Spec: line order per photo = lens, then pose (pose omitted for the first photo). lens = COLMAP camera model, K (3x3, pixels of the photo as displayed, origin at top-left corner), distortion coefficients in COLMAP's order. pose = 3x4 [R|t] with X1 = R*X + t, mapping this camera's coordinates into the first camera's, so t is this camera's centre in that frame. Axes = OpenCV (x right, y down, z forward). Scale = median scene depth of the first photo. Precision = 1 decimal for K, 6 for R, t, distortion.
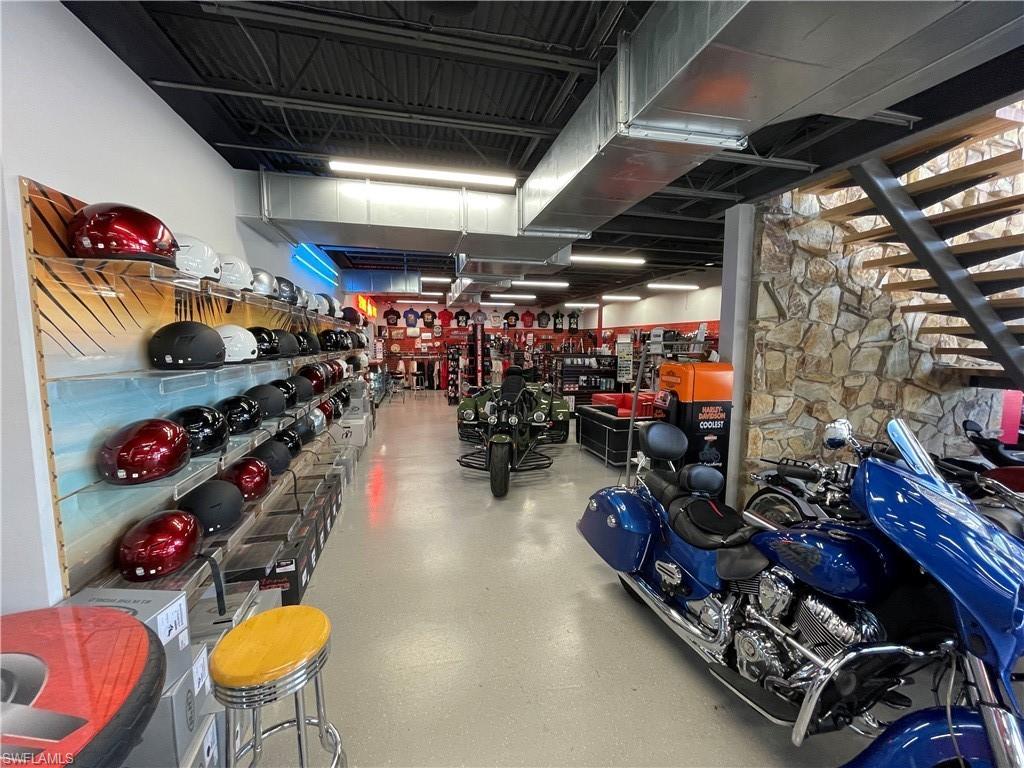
lens RADIAL K [[412.5, 0, 511.7], [0, 412.5, 383.2], [0, 0, 1]] dist [-0.003477, 0.000898]
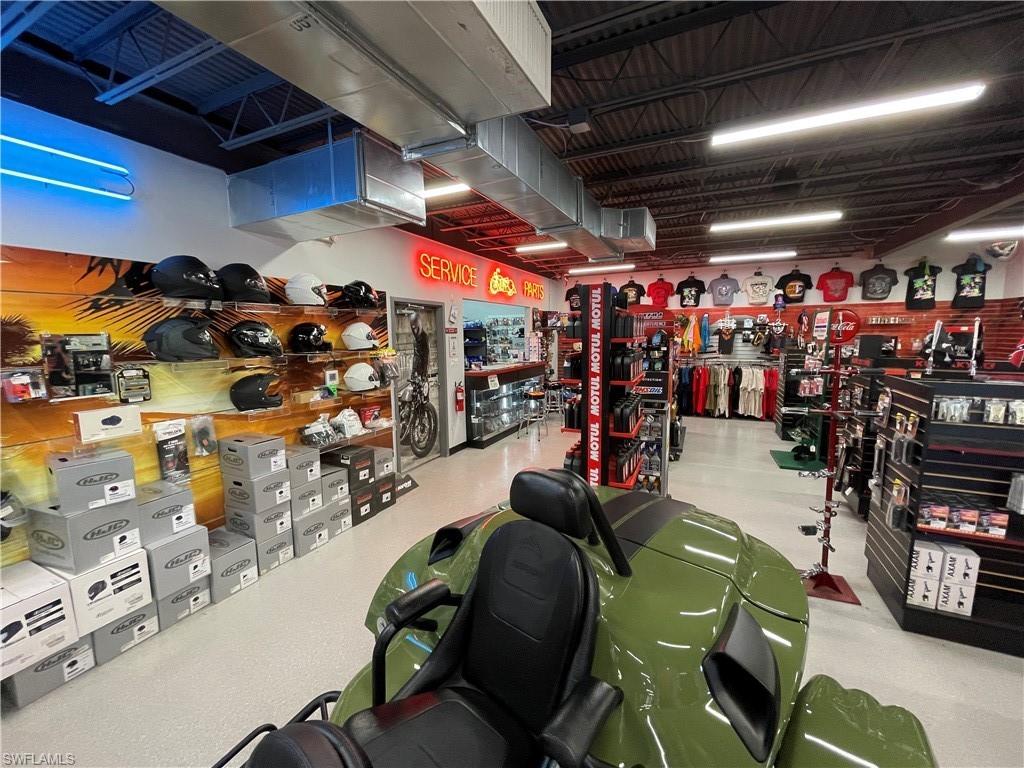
lens RADIAL K [[412.5, 0, 515.2], [0, 412.5, 385.3], [0, 0, 1]] dist [-0.003477, 0.000898]
pose [[0.787342, 0.063384, -0.613250, 0.048260], [-0.047129, 0.997978, 0.042641, -0.040089], [0.614713, -0.004671, 0.788737, 0.390540]]
